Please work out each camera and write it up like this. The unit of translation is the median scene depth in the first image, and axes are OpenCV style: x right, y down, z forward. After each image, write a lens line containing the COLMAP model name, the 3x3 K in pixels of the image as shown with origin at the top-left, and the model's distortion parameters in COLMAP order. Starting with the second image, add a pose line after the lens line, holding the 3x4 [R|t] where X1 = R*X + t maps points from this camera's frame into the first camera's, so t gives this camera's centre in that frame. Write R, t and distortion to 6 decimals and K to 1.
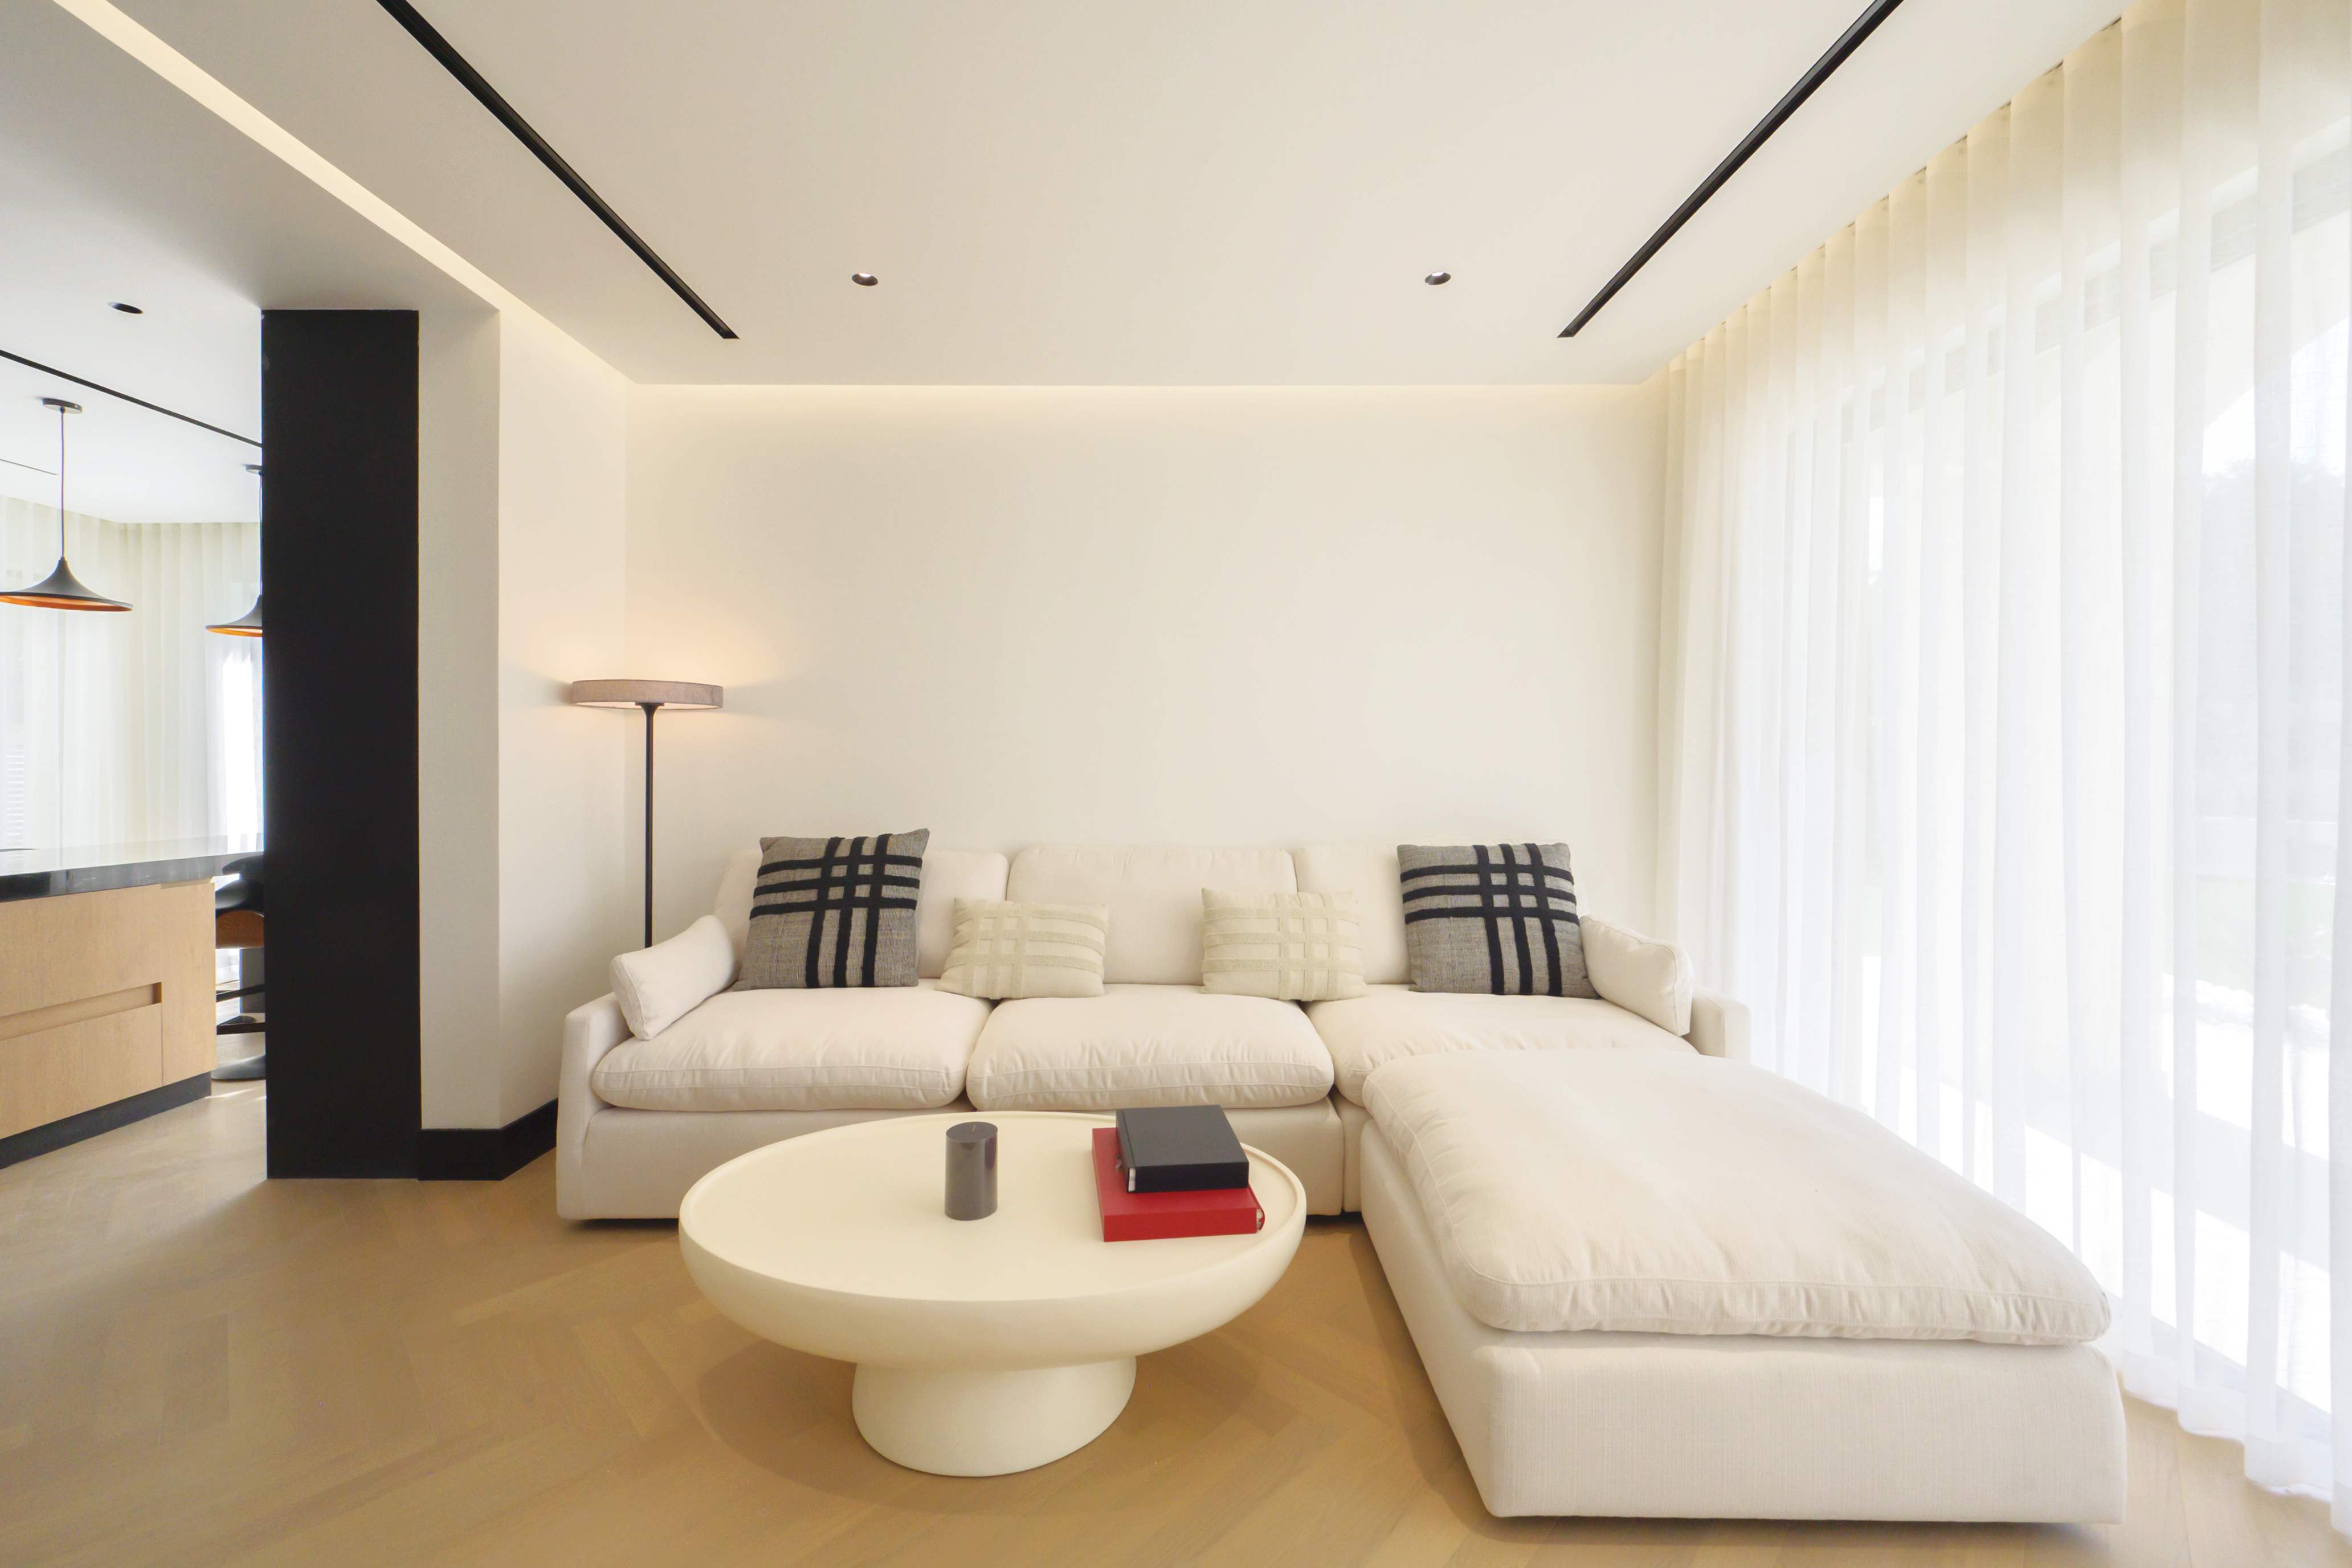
lens RADIAL K [[954.6, 0, 1172.5], [0, 954.6, 771.0], [0, 0, 1]] dist [0.000987, 0.000300]
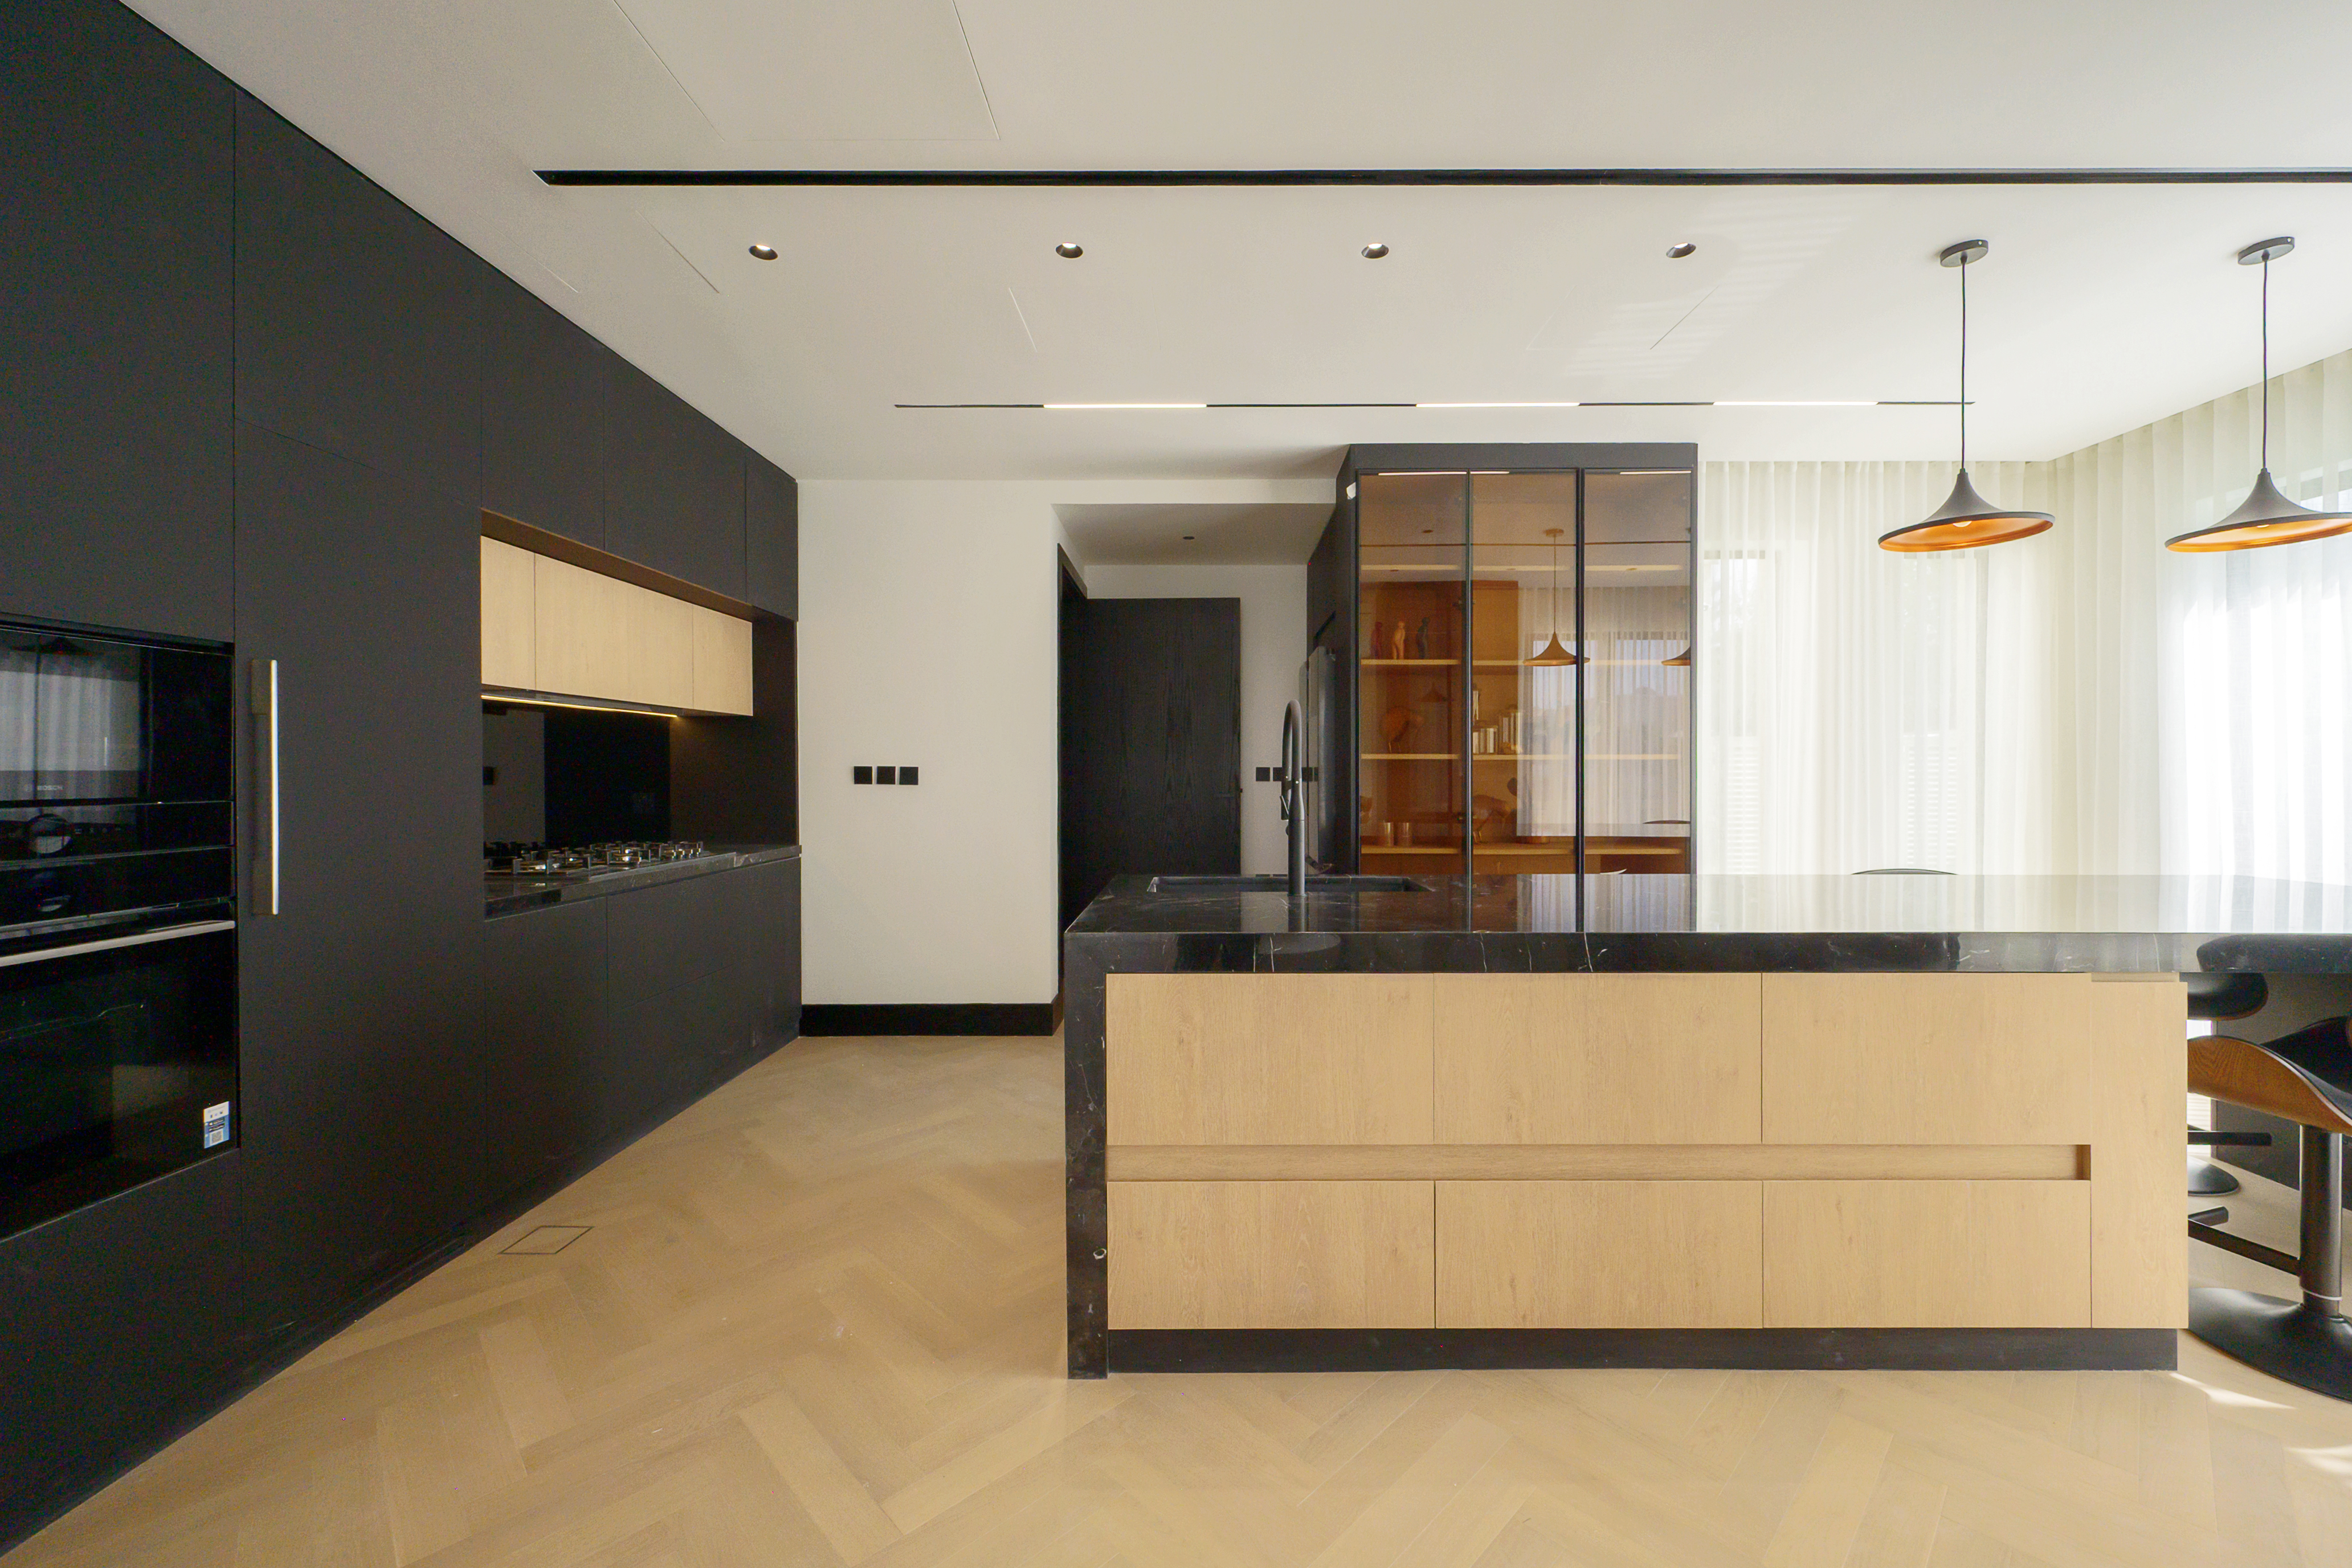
lens RADIAL K [[954.6, 0, 1172.5], [0, 954.6, 771.0], [0, 0, 1]] dist [0.000987, 0.000300]
pose [[-0.011988, 0.002791, -0.999924, -0.459287], [-0.005304, 0.999982, 0.002855, -0.002639], [0.999914, 0.005337, -0.011973, 0.436750]]
